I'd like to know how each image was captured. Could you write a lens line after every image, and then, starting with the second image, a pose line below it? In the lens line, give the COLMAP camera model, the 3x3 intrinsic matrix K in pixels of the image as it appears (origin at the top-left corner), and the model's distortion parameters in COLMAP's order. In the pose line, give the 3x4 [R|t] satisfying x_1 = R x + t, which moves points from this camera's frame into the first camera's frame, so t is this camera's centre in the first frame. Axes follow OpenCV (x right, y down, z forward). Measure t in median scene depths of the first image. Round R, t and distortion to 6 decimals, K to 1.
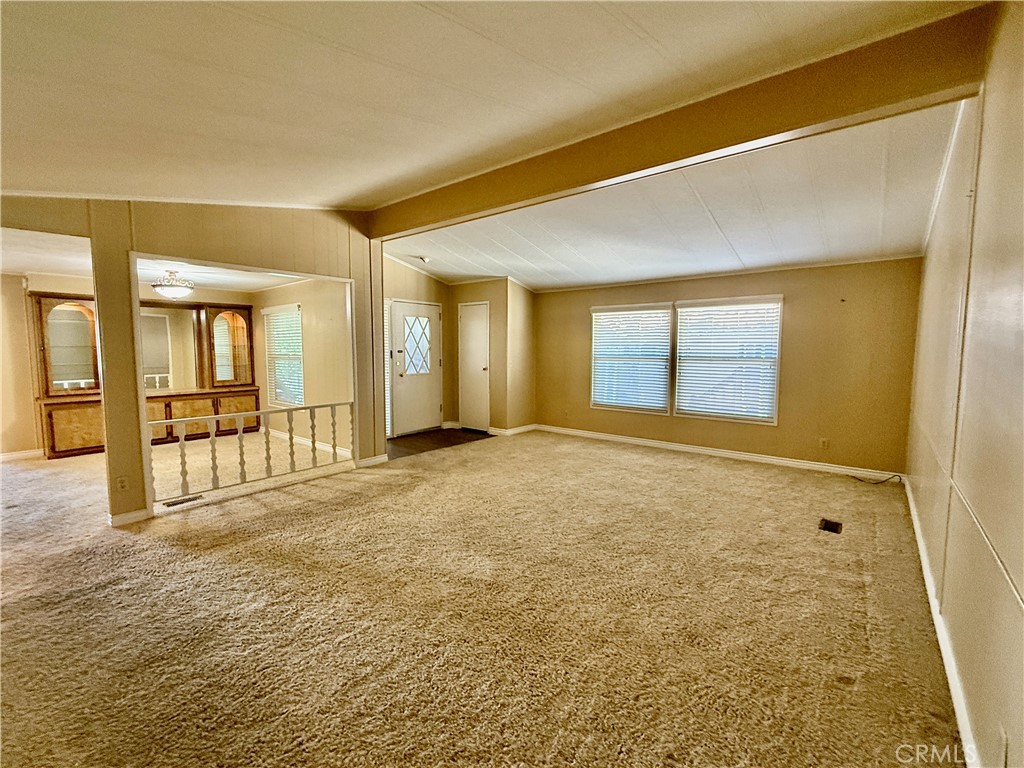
lens RADIAL K [[439.8, 0, 512.0], [0, 439.8, 384.0], [0, 0, 1]] dist [-0.000488, -0.000466]
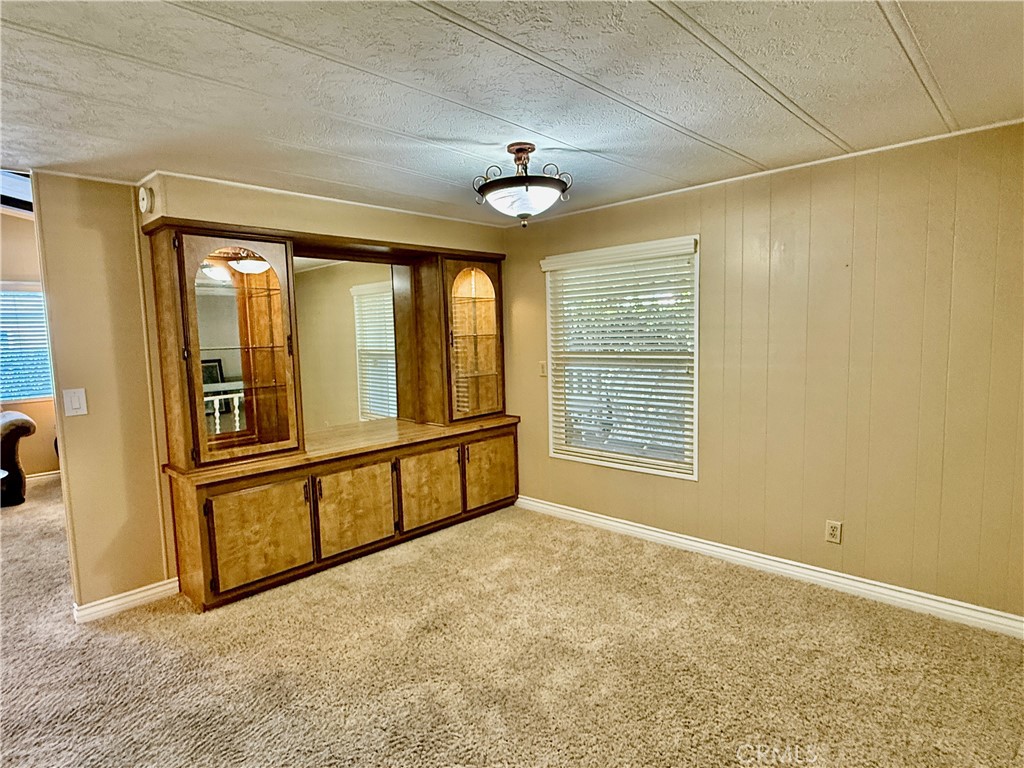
lens RADIAL K [[575.3, 0, 512.0], [0, 575.3, 384.0], [0, 0, 1]] dist [0.000840, 0.000065]
pose [[0.997435, -0.020659, -0.068532, -0.934673], [0.021364, 0.999726, 0.009574, -0.066057], [0.068315, -0.011014, 0.997603, 0.603628]]
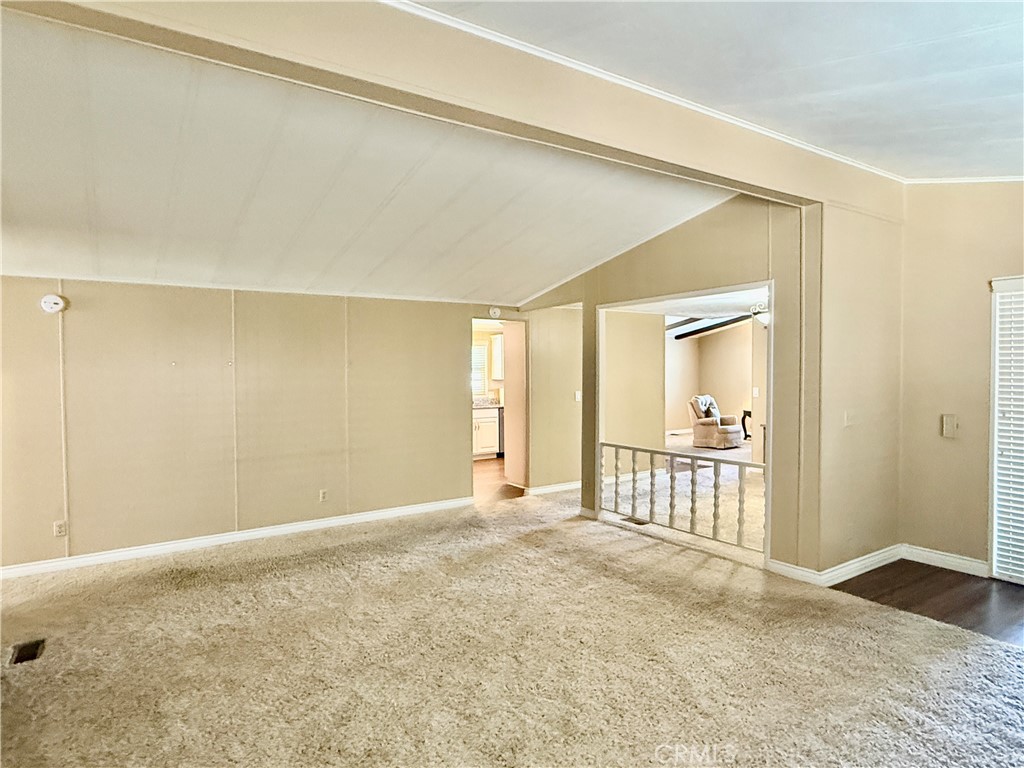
lens RADIAL K [[598.2, 0, 512.0], [0, 598.2, 384.0], [0, 0, 1]] dist [-0.001377, 0.001187]
pose [[-0.298130, 0.025157, -0.954194, 0.696512], [-0.069552, 0.996423, 0.048002, -0.112771], [0.951988, 0.080677, -0.295314, 1.043165]]
